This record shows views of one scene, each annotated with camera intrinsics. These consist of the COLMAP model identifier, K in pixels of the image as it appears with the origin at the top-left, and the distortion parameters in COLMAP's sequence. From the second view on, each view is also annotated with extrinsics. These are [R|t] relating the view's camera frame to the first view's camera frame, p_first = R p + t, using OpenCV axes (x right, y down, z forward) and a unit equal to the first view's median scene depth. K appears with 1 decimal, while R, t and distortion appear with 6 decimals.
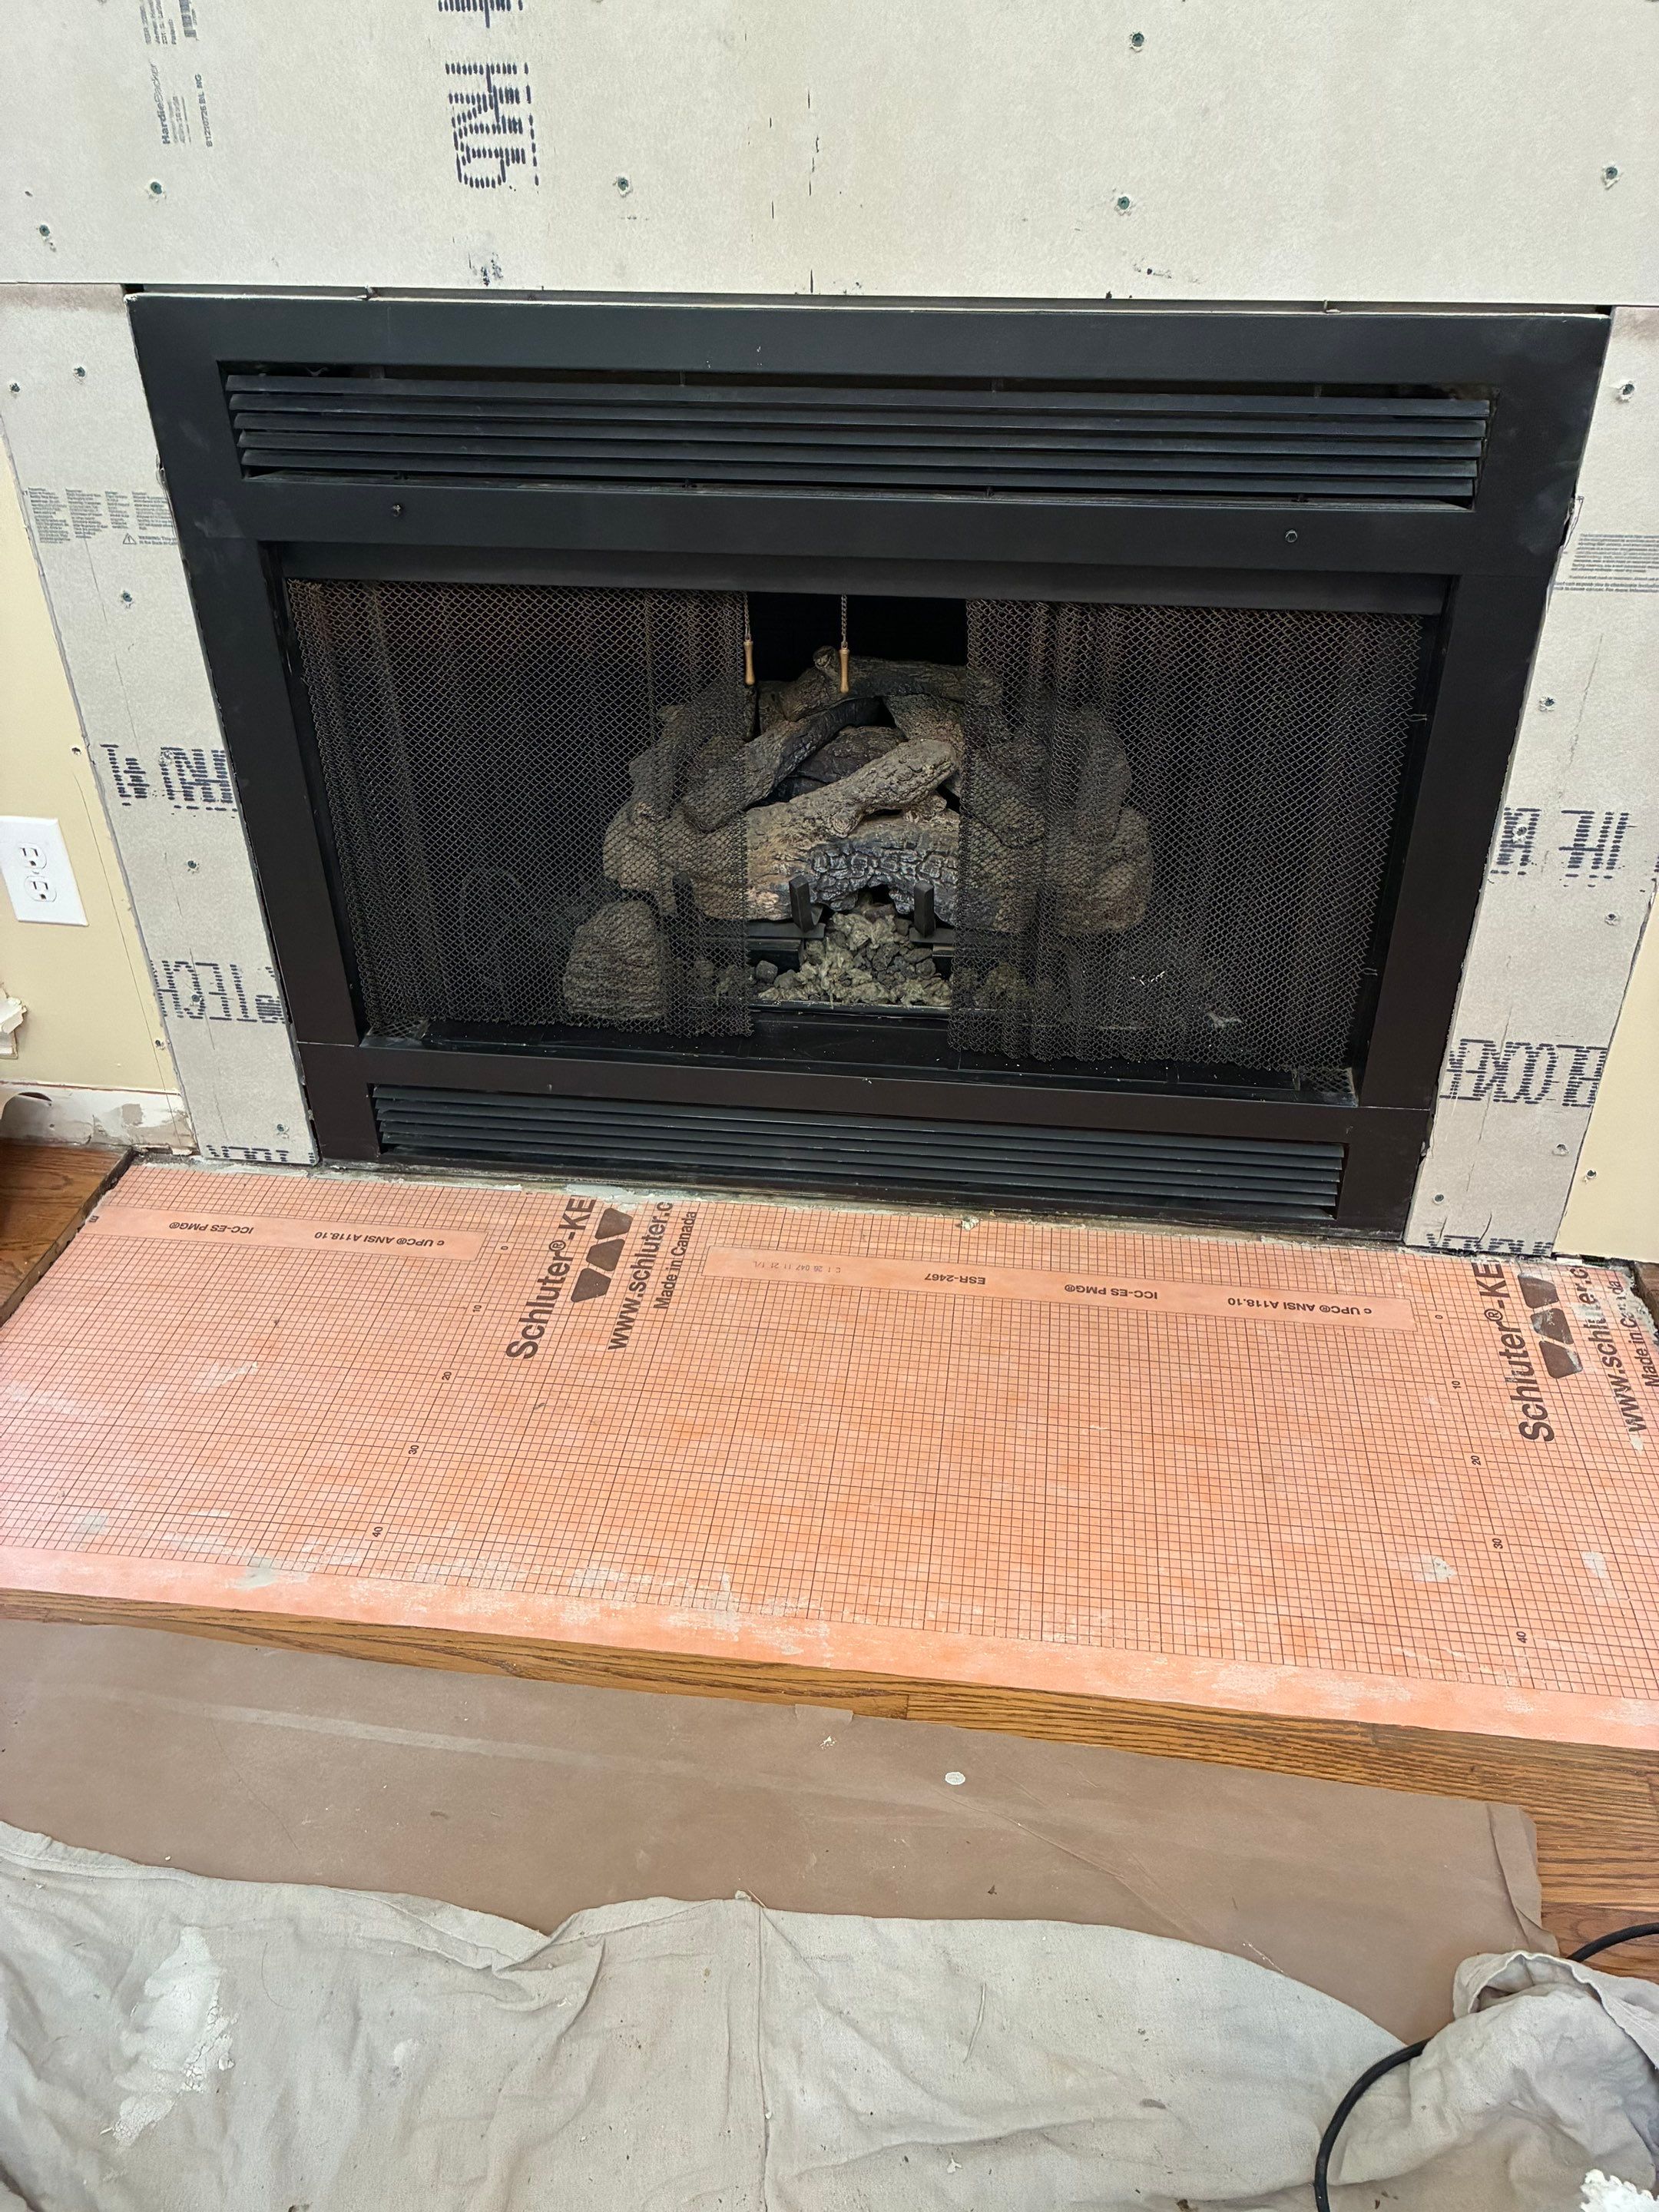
lens RADIAL K [[1726.7, 0, 829.5], [0, 1726.7, 1106.0], [0, 0, 1]] dist [0.043600, -0.005665]
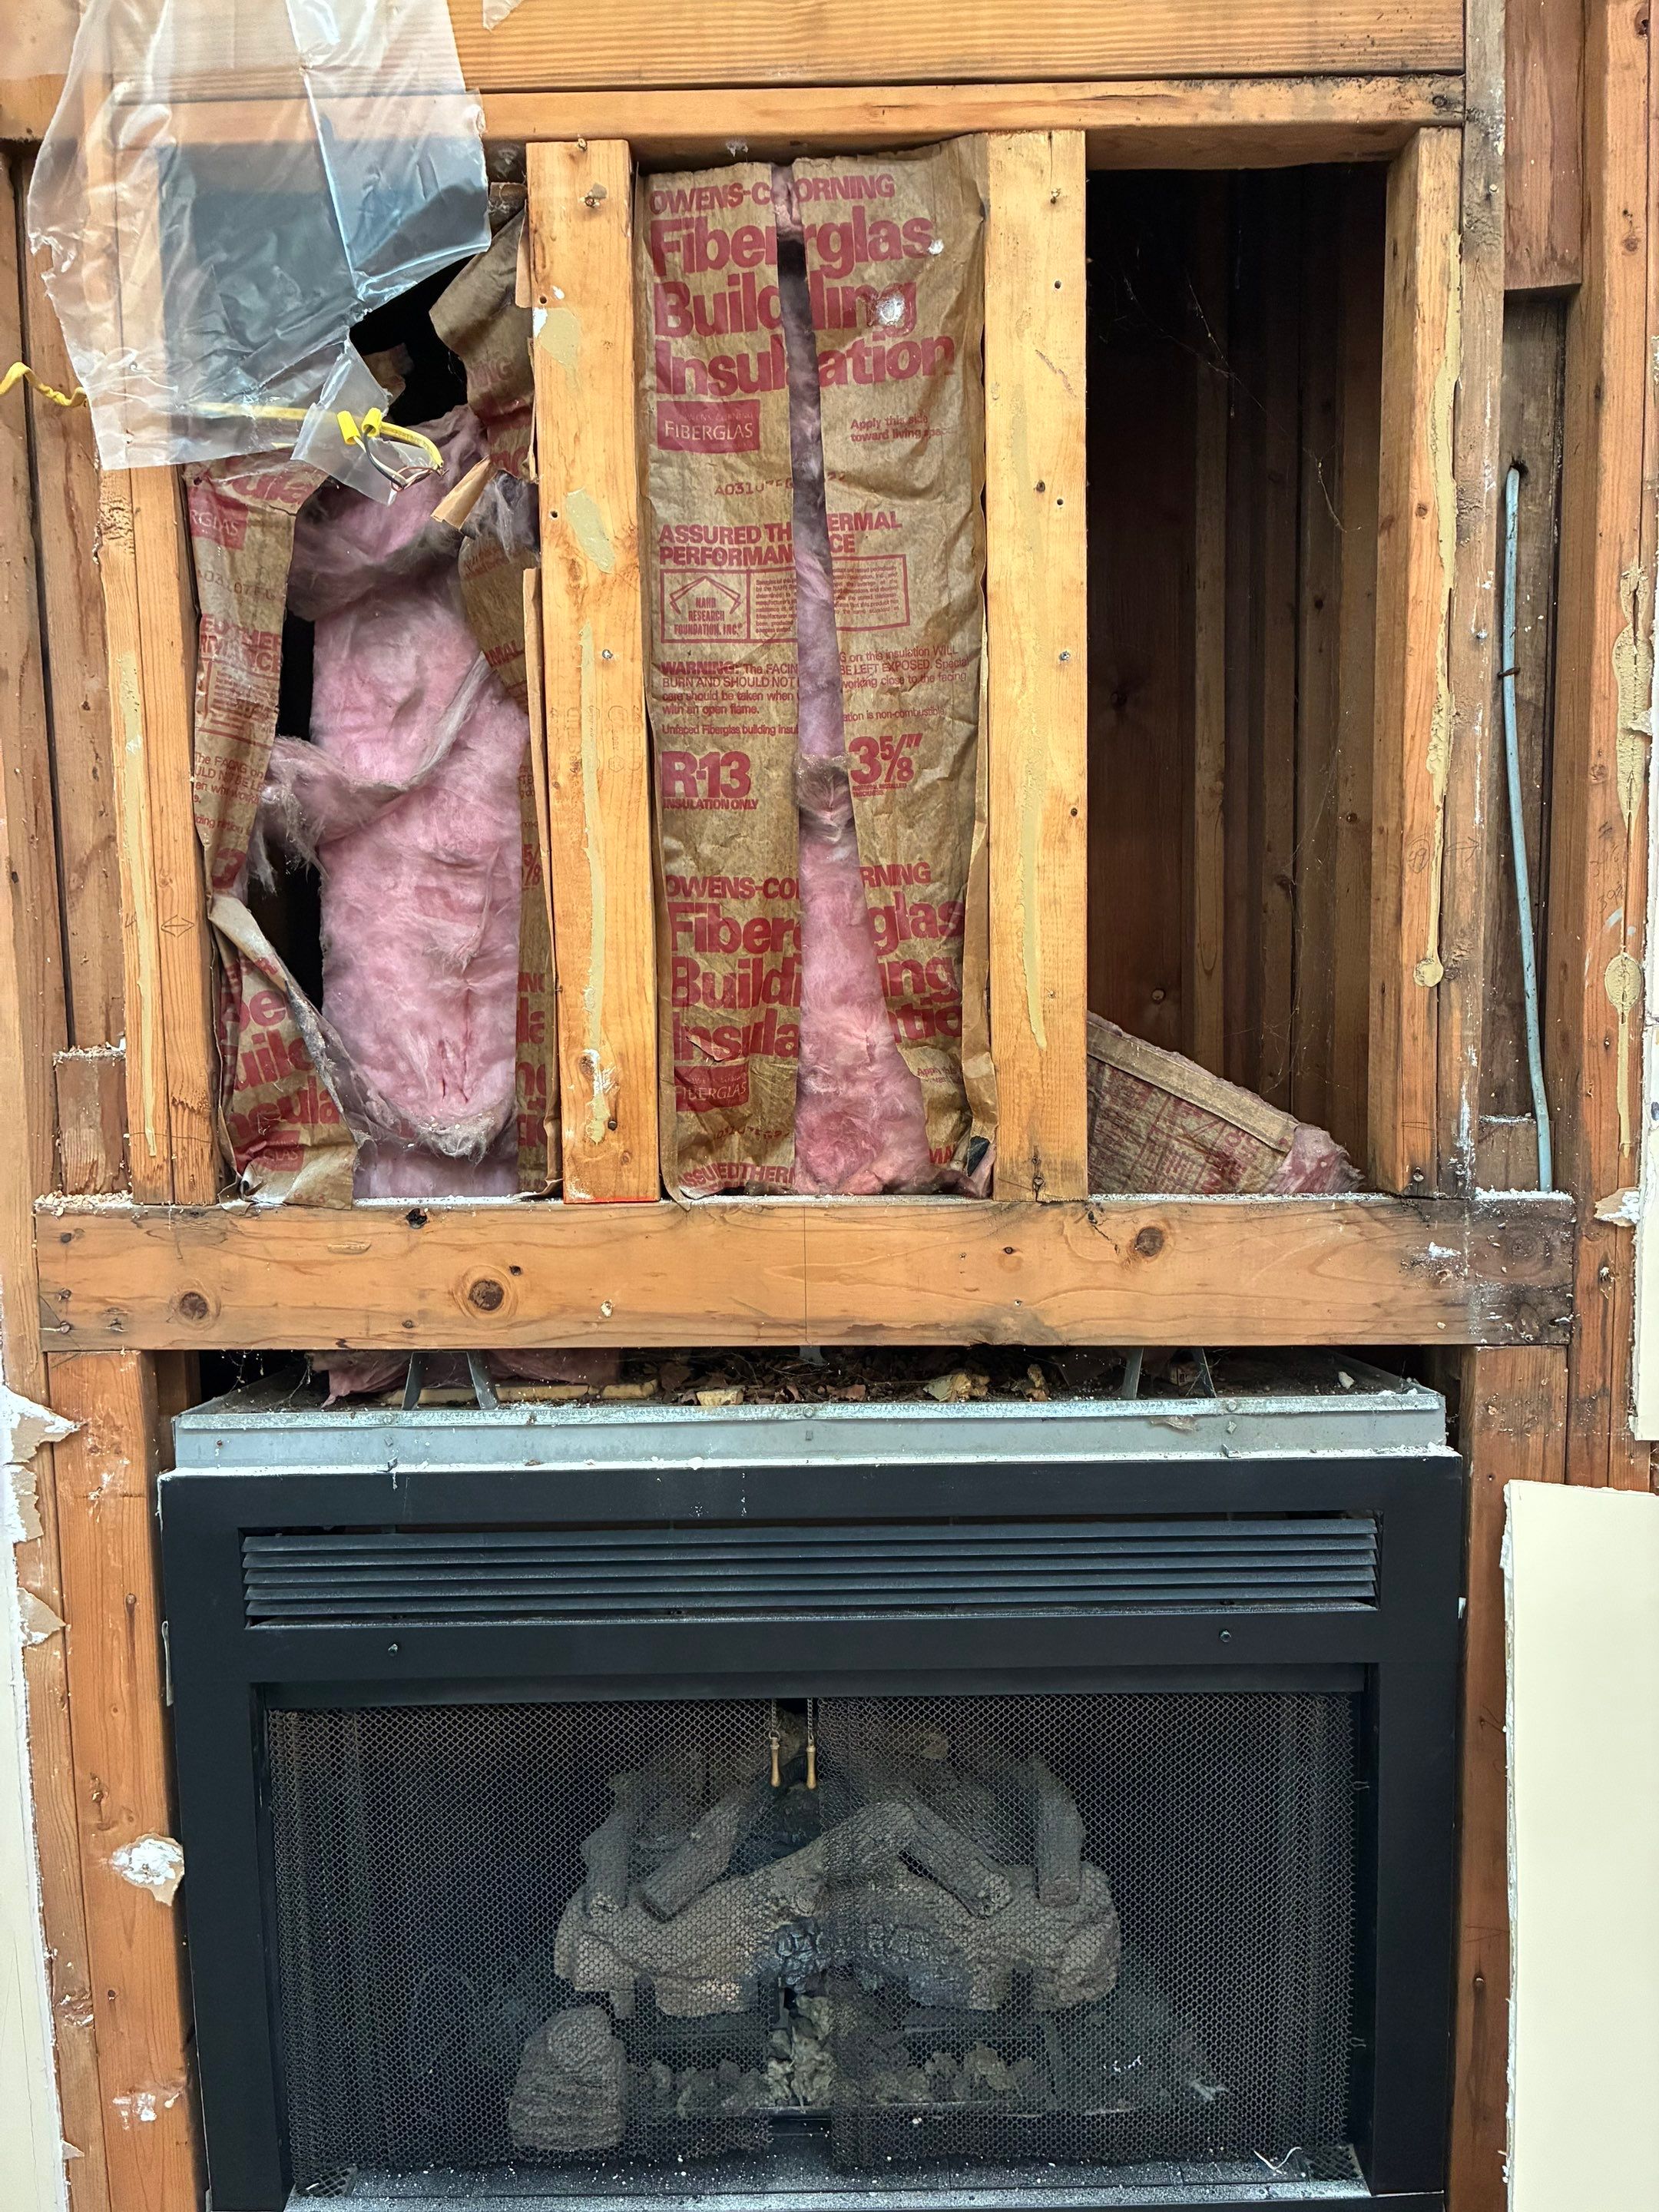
lens RADIAL K [[1726.7, 0, 829.5], [0, 1726.7, 1106.0], [0, 0, 1]] dist [0.043600, -0.005665]
pose [[0.992176, -0.023604, 0.122595, -0.089181], [0.077357, 0.886980, -0.455283, -0.110717], [-0.097993, 0.461205, 0.881866, -0.085967]]
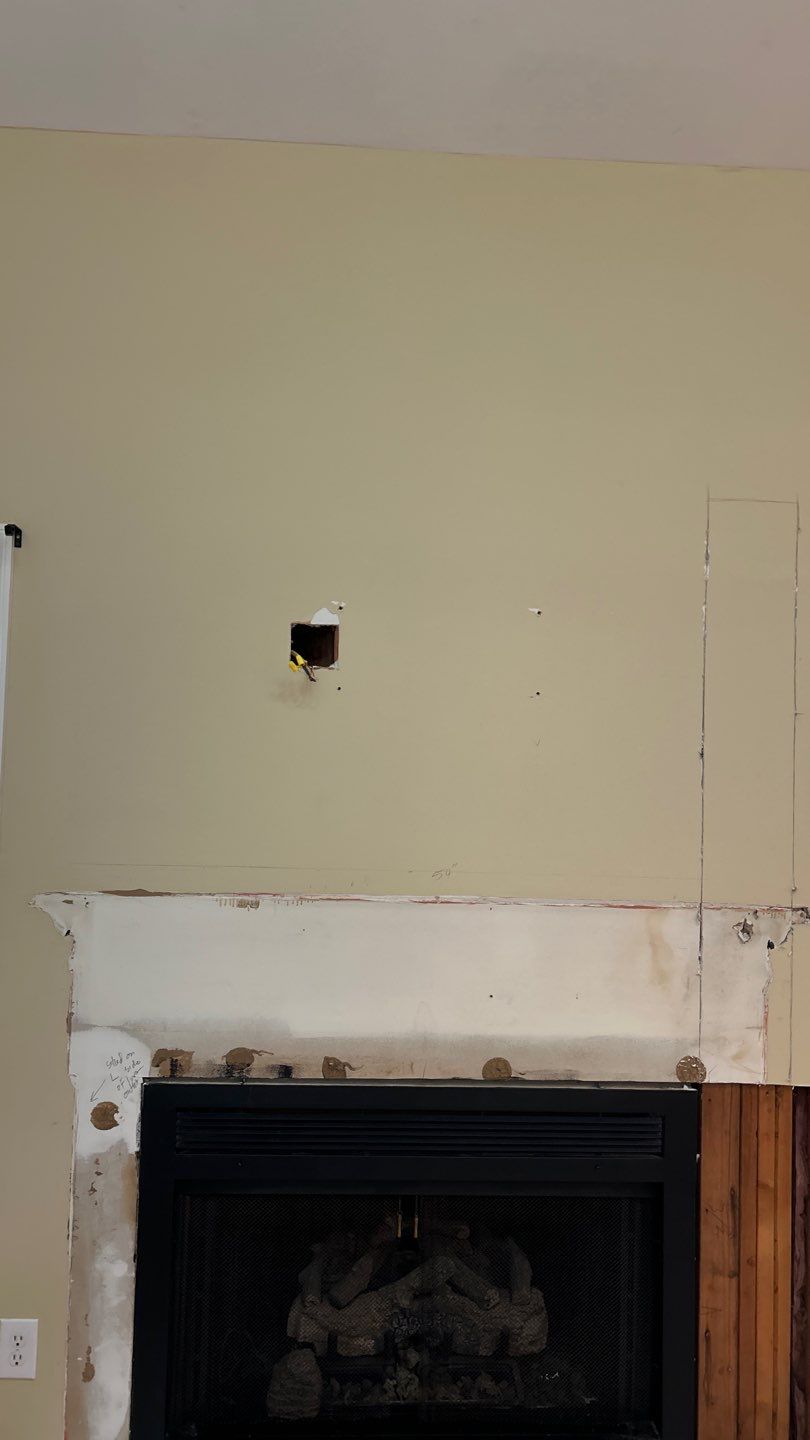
lens RADIAL K [[1049.1, 0, 396.0], [0, 1049.1, 725.5], [0, 0, 1]] dist [0.003122, -0.003615]
pose [[0.985002, 0.042458, 0.167237, -0.249128], [0.068506, 0.793346, -0.604904, 0.056556], [-0.158360, 0.607289, 0.778539, -0.440287]]
